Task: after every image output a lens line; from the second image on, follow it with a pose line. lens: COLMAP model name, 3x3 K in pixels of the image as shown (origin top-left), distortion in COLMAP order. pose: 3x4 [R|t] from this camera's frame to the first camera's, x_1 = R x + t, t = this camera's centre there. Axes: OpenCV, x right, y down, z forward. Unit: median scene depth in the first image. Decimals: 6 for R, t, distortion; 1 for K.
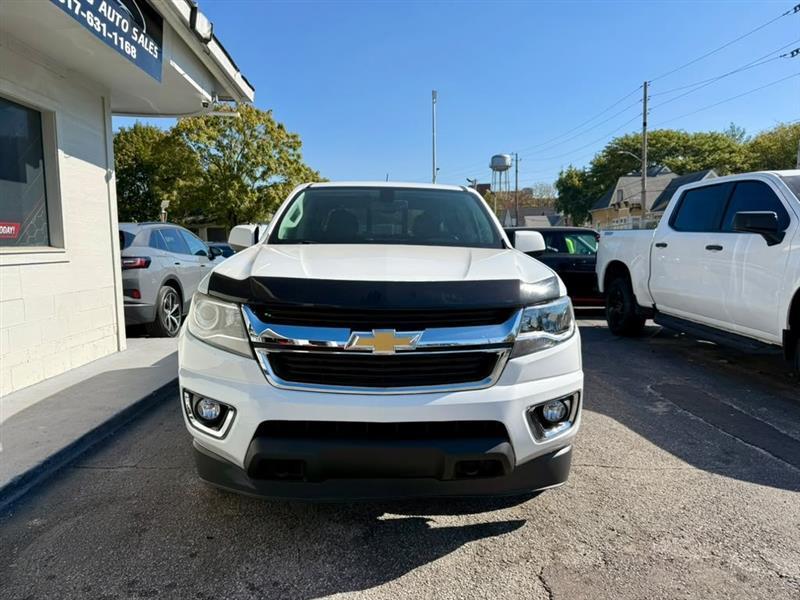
lens RADIAL K [[569.8, 0, 401.9], [0, 569.8, 288.4], [0, 0, 1]] dist [0.038885, -0.057871]
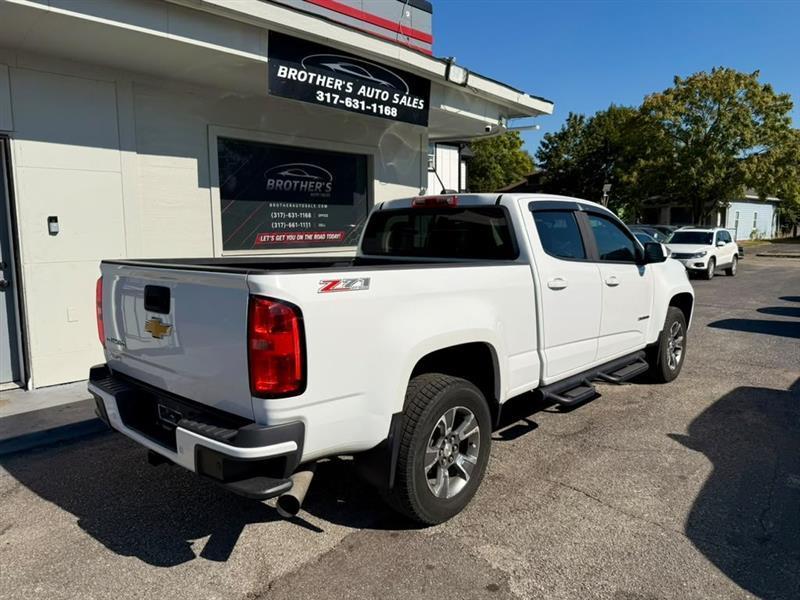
lens RADIAL K [[569.8, 0, 407.5], [0, 569.8, 295.8], [0, 0, 1]] dist [0.038885, -0.057871]
pose [[0.697647, 0.097147, -0.709825, 0.518688], [-0.058958, 0.995188, 0.078256, -0.066446], [0.714011, -0.012745, 0.700018, 0.032632]]
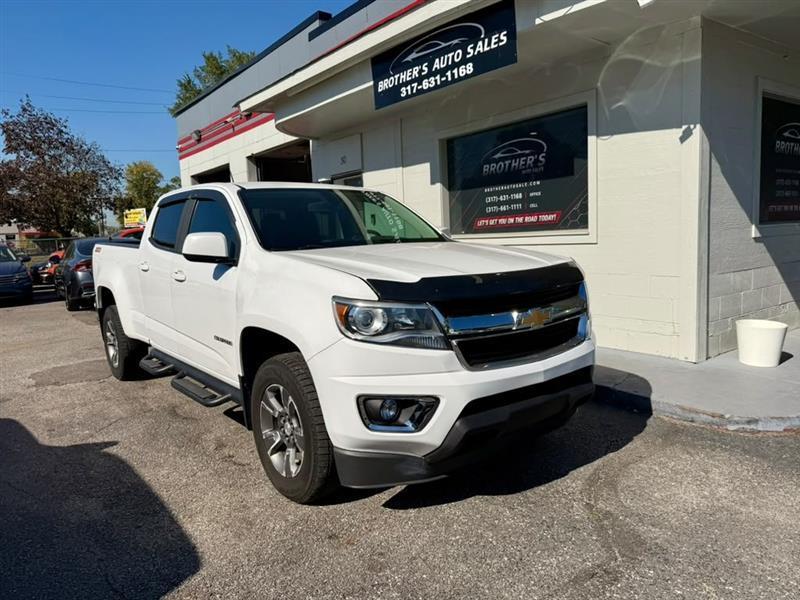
lens RADIAL K [[569.8, 0, 396.0], [0, 569.8, 300.0], [0, 0, 1]] dist [0.038885, -0.057871]
pose [[-0.820591, 0.116546, -0.559507, 0.313580], [0.013984, 0.982788, 0.184206, -0.146451], [0.571345, 0.143333, -0.808097, 1.681194]]
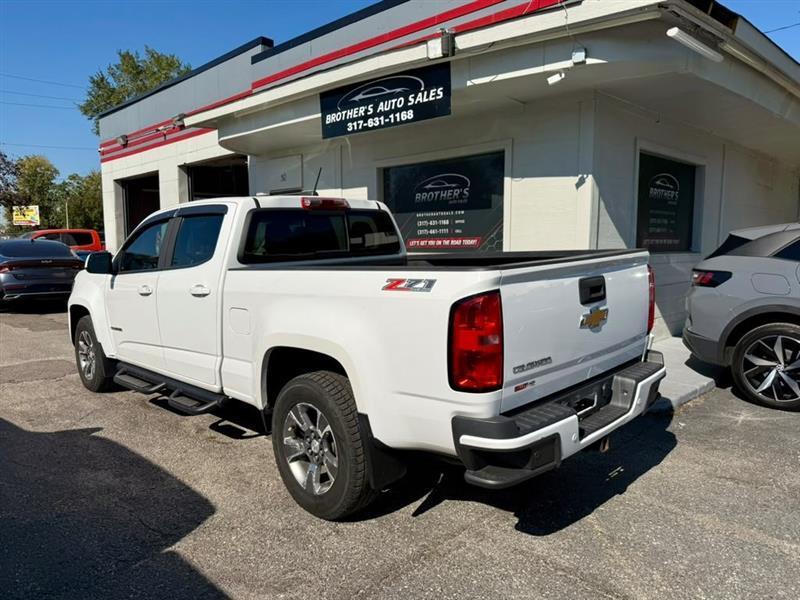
lens RADIAL K [[569.8, 0, 396.8], [0, 569.8, 303.2], [0, 0, 1]] dist [0.038885, -0.057871]
pose [[-0.726611, 0.088656, -0.681305, 0.461607], [-0.037074, 0.985135, 0.167732, -0.171245], [0.686048, 0.147135, -0.712524, 1.767921]]
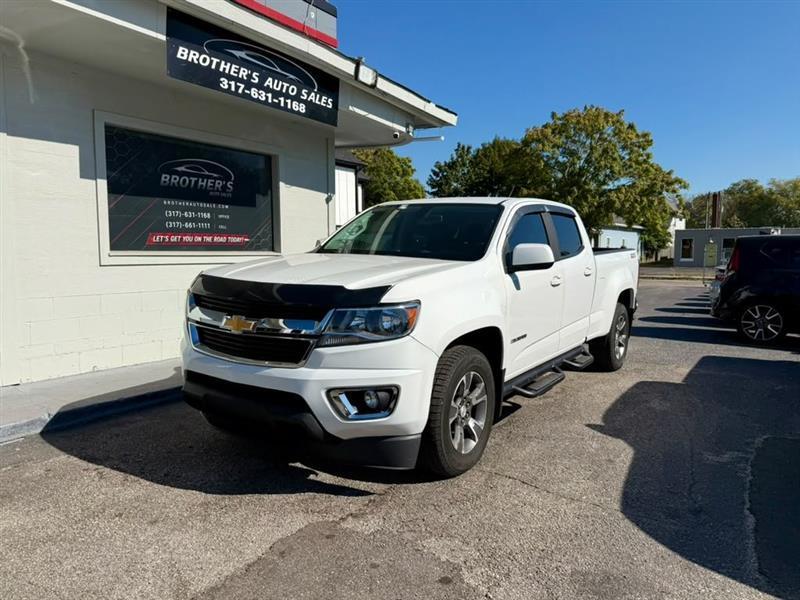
lens RADIAL K [[570.2, 0, 406.3], [0, 570.2, 299.1], [0, 0, 1]] dist [0.037933, -0.059889]
pose [[0.817323, 0.064137, -0.572599, 0.464694], [-0.057837, 0.997898, 0.029218, -0.015975], [0.573269, 0.009237, 0.819315, 0.036670]]
